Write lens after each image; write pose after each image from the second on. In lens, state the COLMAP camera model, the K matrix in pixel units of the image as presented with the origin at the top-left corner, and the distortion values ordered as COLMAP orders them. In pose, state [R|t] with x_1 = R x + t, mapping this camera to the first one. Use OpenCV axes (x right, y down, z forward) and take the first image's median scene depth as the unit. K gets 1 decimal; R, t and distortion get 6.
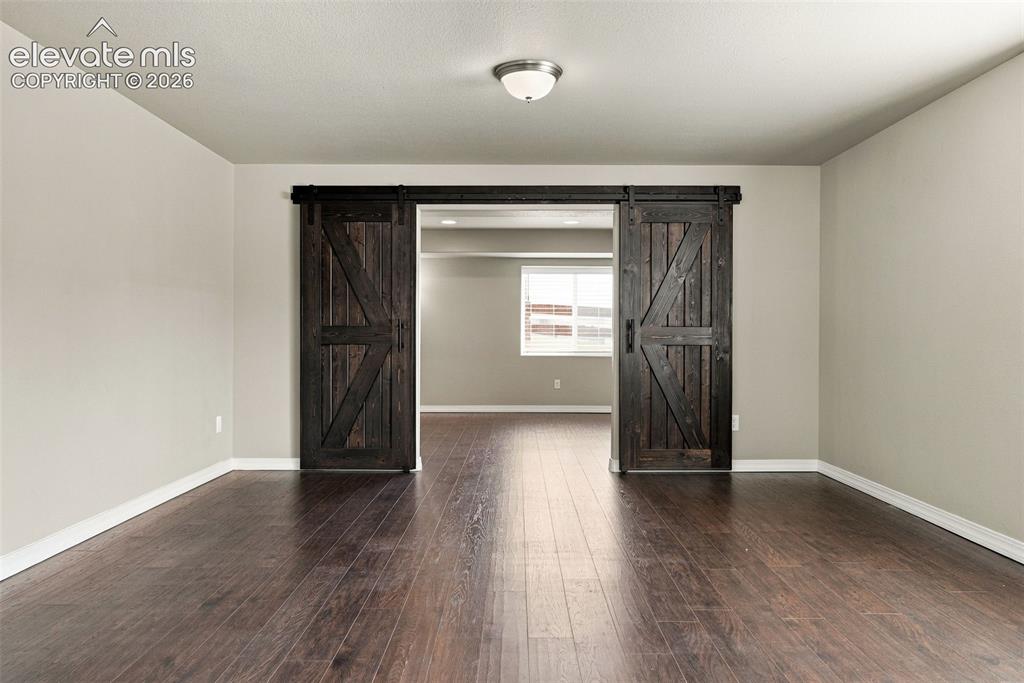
lens RADIAL K [[748.5, 0, 512.0], [0, 748.5, 341.5], [0, 0, 1]] dist [-0.005216, -0.001004]
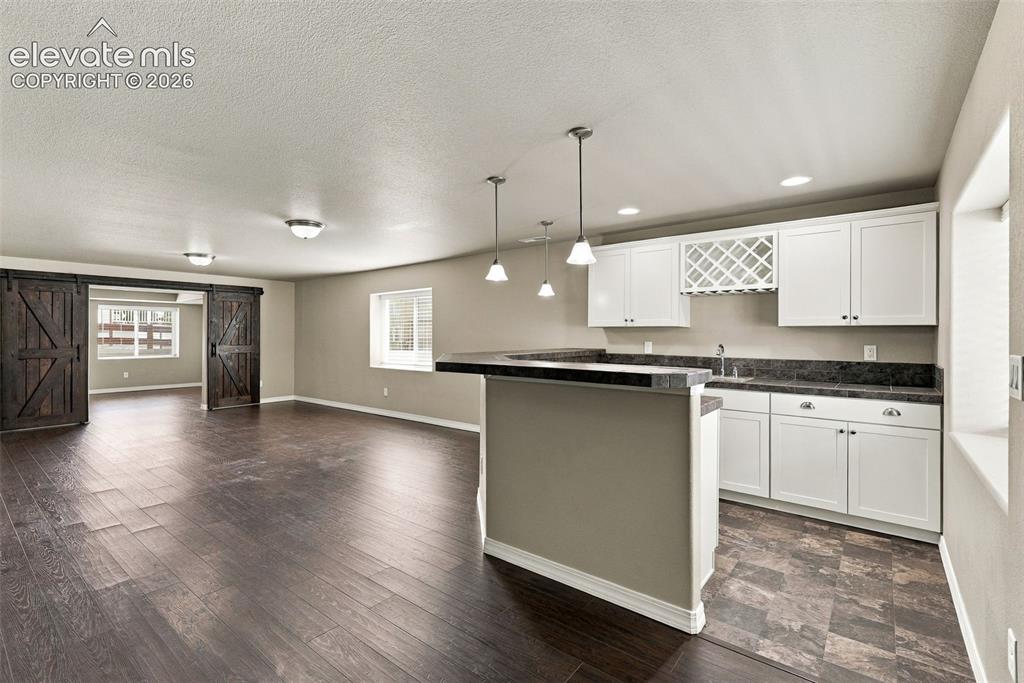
lens RADIAL K [[441.8, 0, 512.0], [0, 441.8, 341.5], [0, 0, 1]] dist [-0.001667, -0.000186]
pose [[0.600169, -0.007538, 0.799838, -0.372652], [-0.004649, 0.999906, 0.012912, -0.054032], [-0.799860, -0.011468, 0.600077, -0.540416]]
